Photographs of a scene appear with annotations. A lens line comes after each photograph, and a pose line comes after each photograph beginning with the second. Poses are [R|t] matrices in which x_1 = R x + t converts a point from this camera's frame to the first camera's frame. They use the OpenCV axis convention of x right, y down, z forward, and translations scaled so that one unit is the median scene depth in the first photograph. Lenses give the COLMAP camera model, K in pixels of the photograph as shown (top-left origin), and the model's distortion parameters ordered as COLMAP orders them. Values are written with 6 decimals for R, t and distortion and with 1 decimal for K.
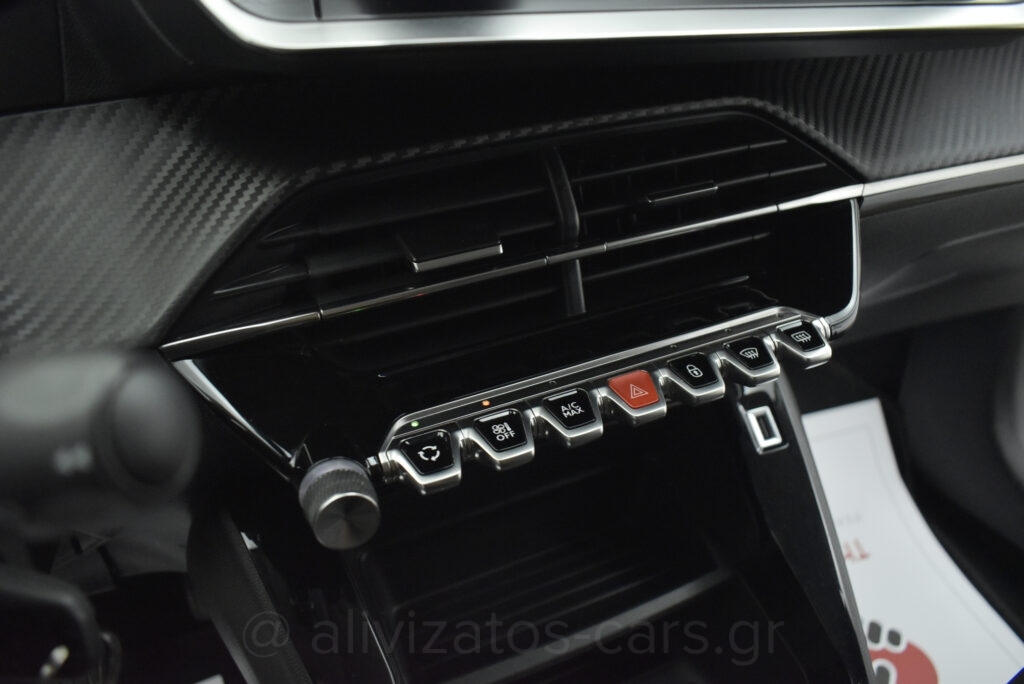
lens RADIAL K [[773.3, 0, 512.0], [0, 773.3, 342.0], [0, 0, 1]] dist [-0.093908, 0.004995]
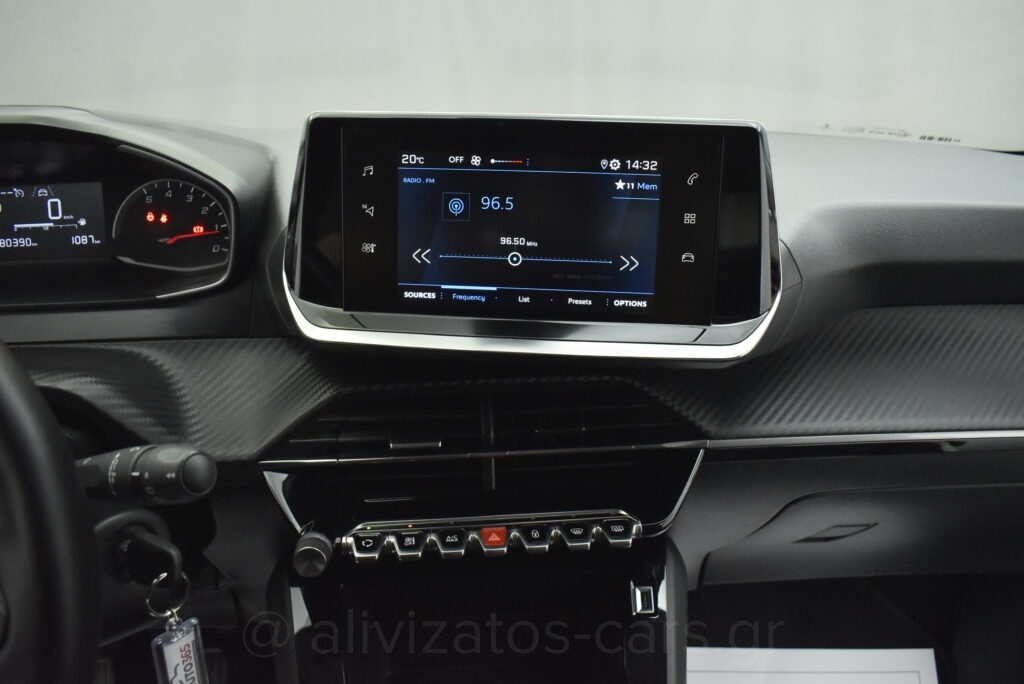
lens RADIAL K [[773.3, 0, 512.0], [0, 773.3, 342.0], [0, 0, 1]] dist [-0.093908, 0.004995]
pose [[0.943848, 0.120112, -0.307774, 0.652274], [-0.191686, 0.957833, -0.214038, 0.004835], [0.269088, 0.261015, 0.927072, -0.676144]]
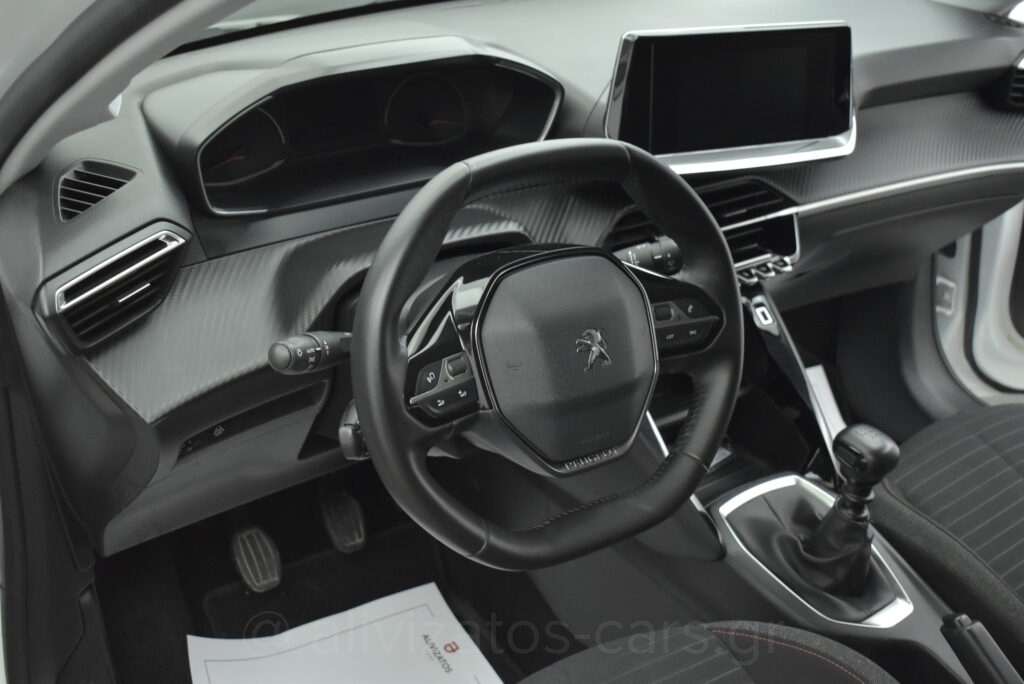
lens RADIAL K [[1158.3, 0, 512.0], [0, 1158.3, 342.0], [0, 0, 1]] dist [-0.058976, -0.022337]
pose [[0.982320, -0.044544, 0.181835, -1.410110], [0.062313, 0.993695, -0.093204, 0.636607], [-0.176537, 0.102887, 0.978902, -3.020210]]
